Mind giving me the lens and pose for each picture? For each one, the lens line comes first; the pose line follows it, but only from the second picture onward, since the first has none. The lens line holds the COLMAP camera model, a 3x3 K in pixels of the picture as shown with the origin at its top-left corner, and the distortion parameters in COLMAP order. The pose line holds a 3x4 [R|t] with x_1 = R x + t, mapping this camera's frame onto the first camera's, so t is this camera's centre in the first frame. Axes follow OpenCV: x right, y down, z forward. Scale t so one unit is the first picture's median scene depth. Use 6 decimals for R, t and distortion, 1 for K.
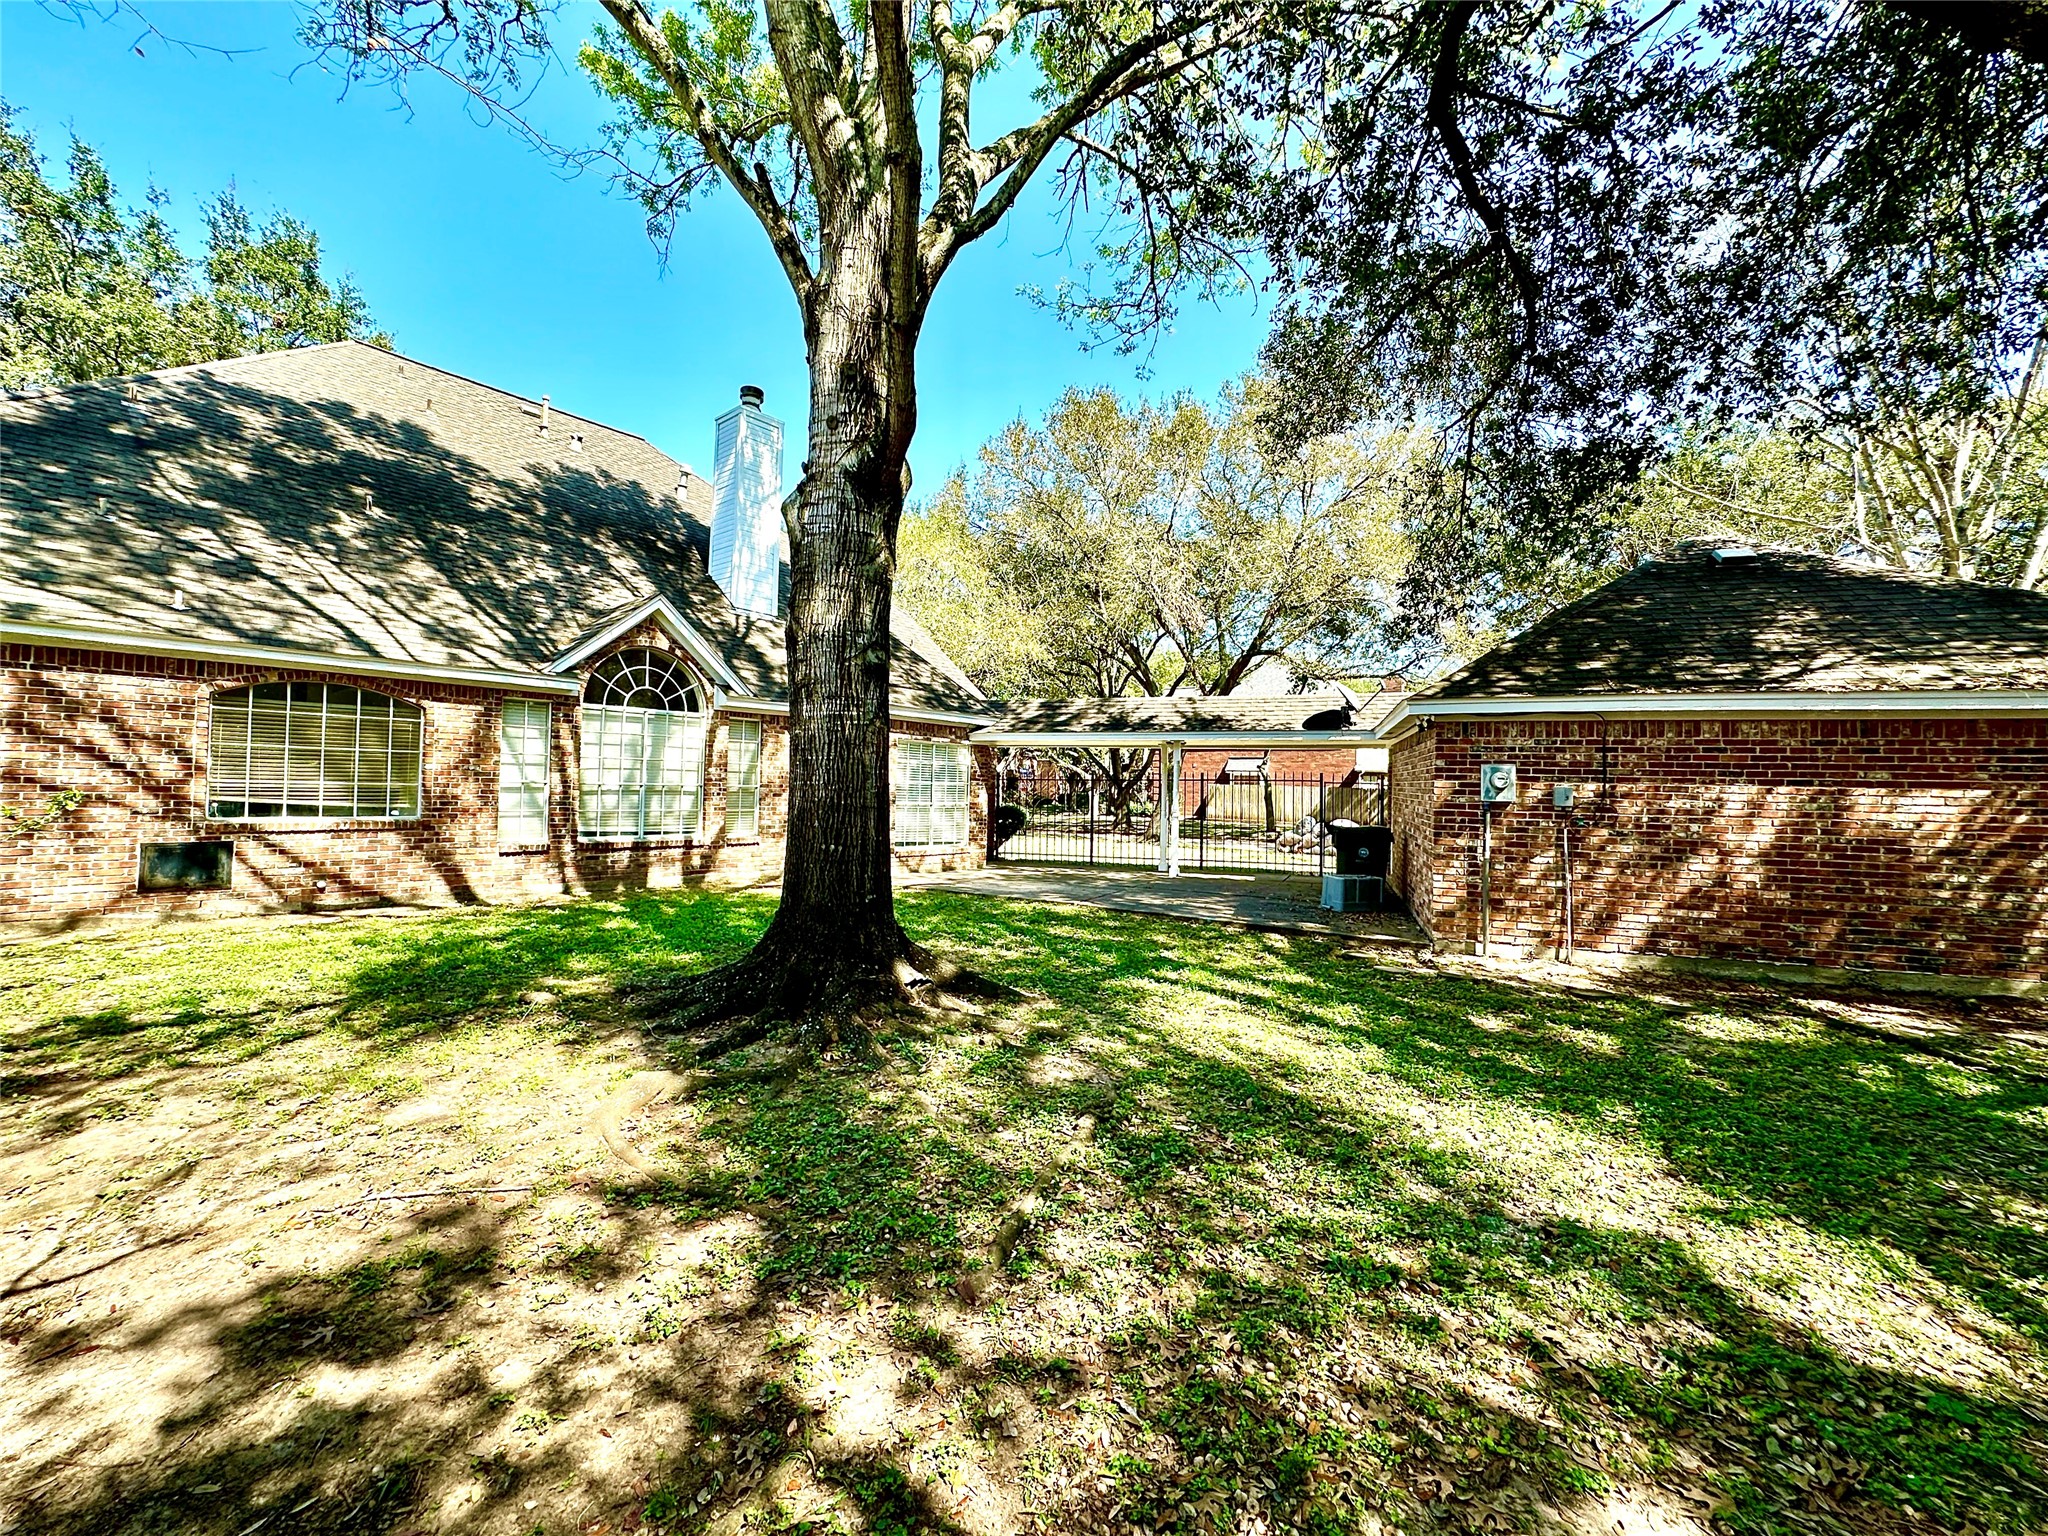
lens RADIAL K [[822.5, 0, 1020.8], [0, 822.5, 774.7], [0, 0, 1]] dist [0.000788, -0.000018]
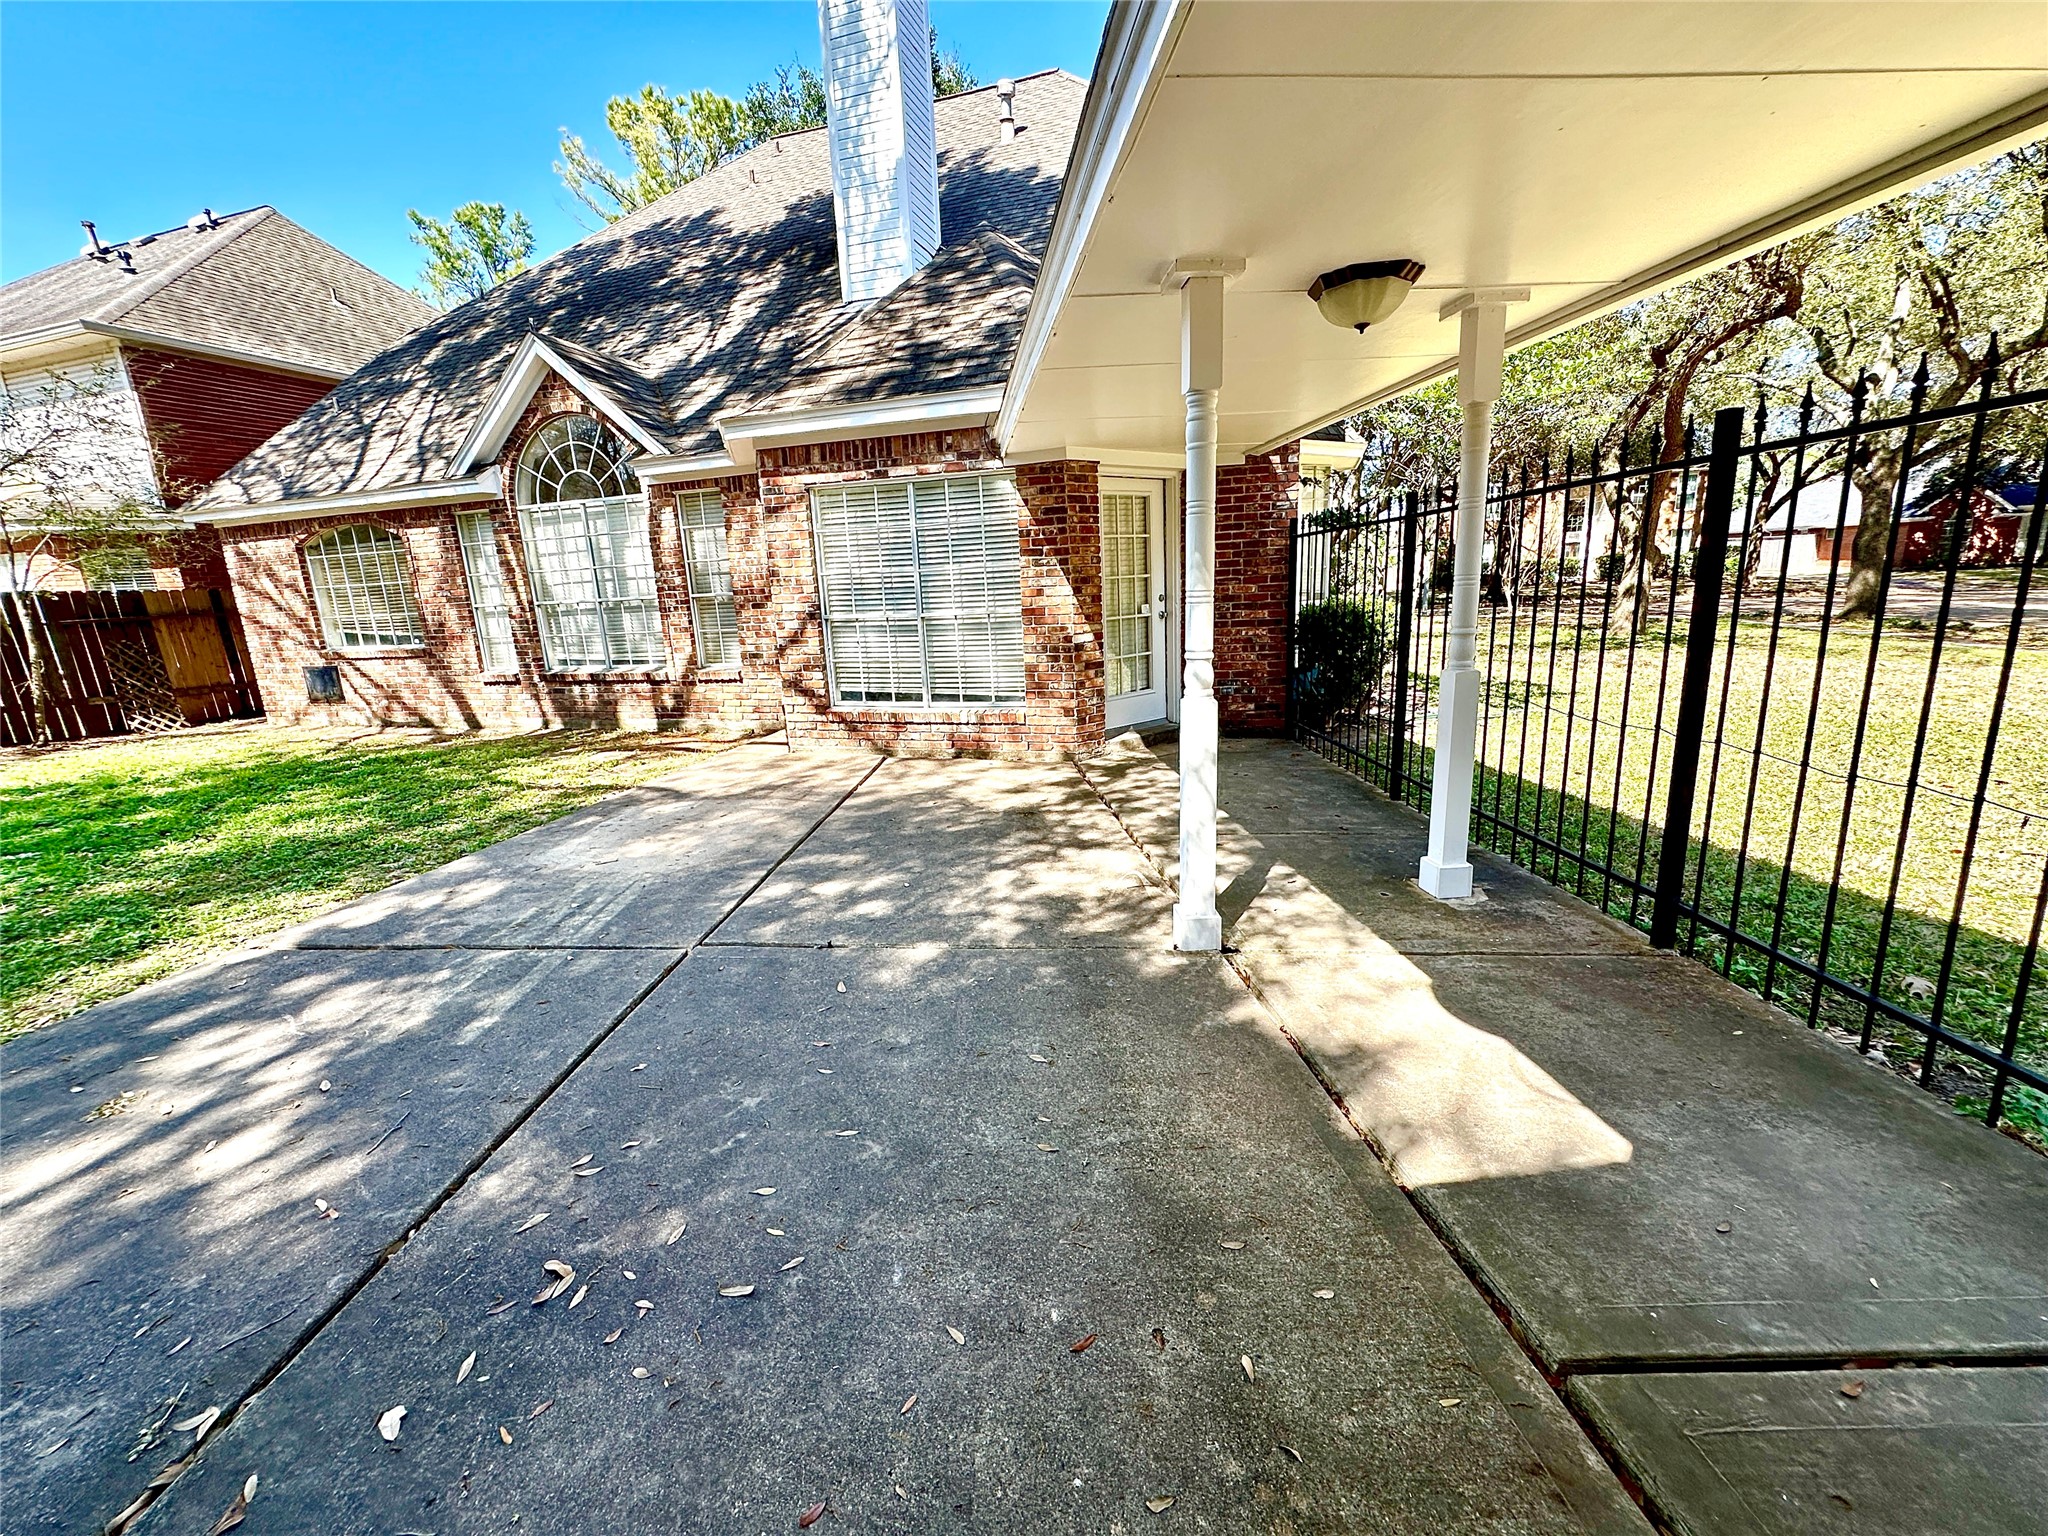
lens RADIAL K [[822.5, 0, 1032.2], [0, 822.5, 763.5], [0, 0, 1]] dist [0.000788, -0.000018]
pose [[0.399073, 0.152082, -0.904219, 0.484664], [0.066602, 0.978736, 0.194009, 0.043110], [0.914497, -0.137647, 0.380458, 1.156690]]
